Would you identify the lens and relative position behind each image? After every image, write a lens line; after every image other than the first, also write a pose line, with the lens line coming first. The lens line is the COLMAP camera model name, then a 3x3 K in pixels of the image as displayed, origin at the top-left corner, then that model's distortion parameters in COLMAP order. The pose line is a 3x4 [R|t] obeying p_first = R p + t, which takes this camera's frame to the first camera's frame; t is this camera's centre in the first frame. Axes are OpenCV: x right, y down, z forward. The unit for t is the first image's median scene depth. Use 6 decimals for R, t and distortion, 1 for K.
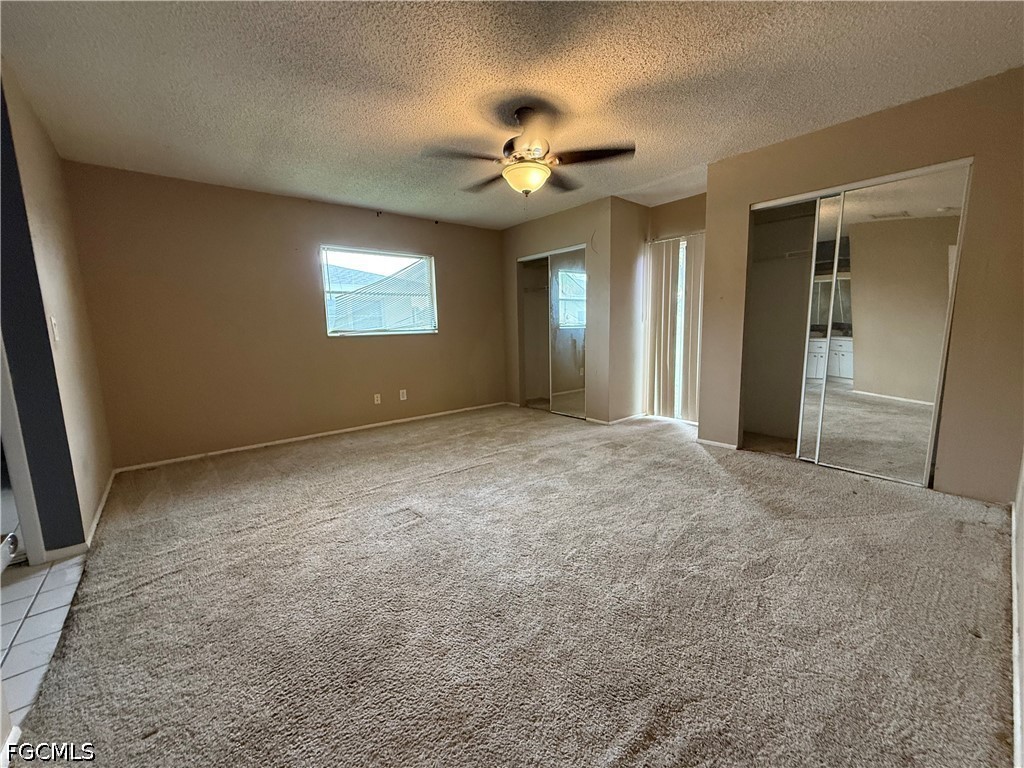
lens RADIAL K [[407.3, 0, 508.7], [0, 407.3, 383.0], [0, 0, 1]] dist [0.001101, 0.000355]
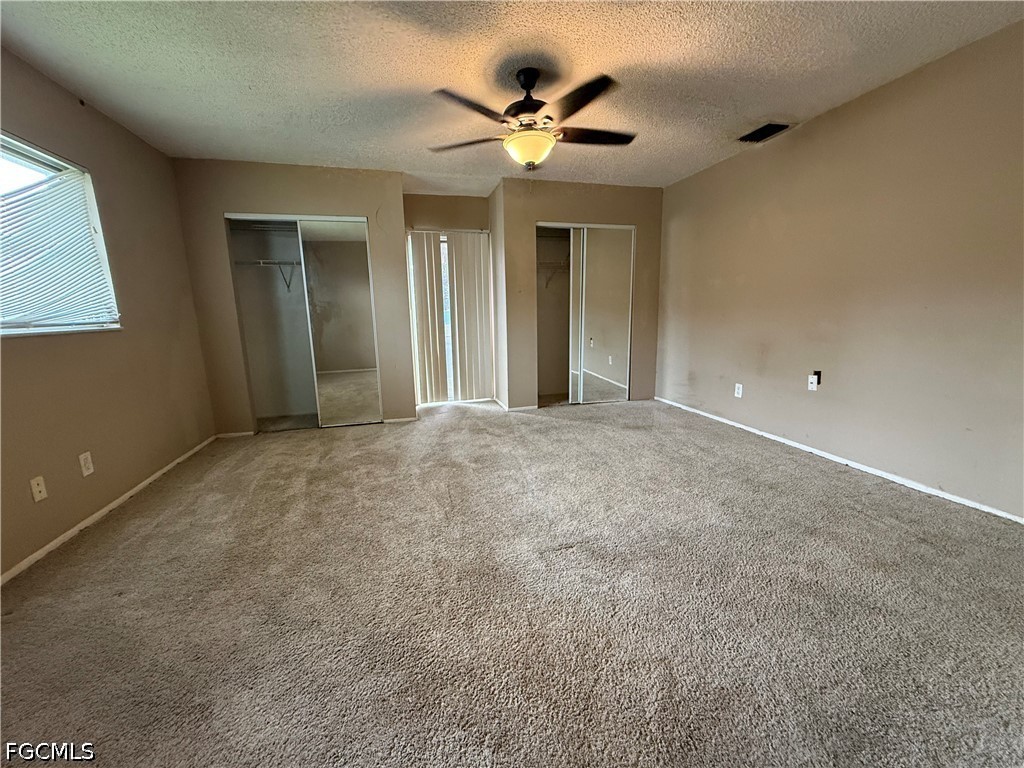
lens RADIAL K [[407.3, 0, 509.6], [0, 407.3, 385.4], [0, 0, 1]] dist [0.001101, 0.000355]
pose [[0.418086, -0.150596, 0.895837, -0.636682], [0.136575, 0.985374, 0.101909, -0.055811], [-0.898082, 0.079743, 0.432539, 0.502347]]
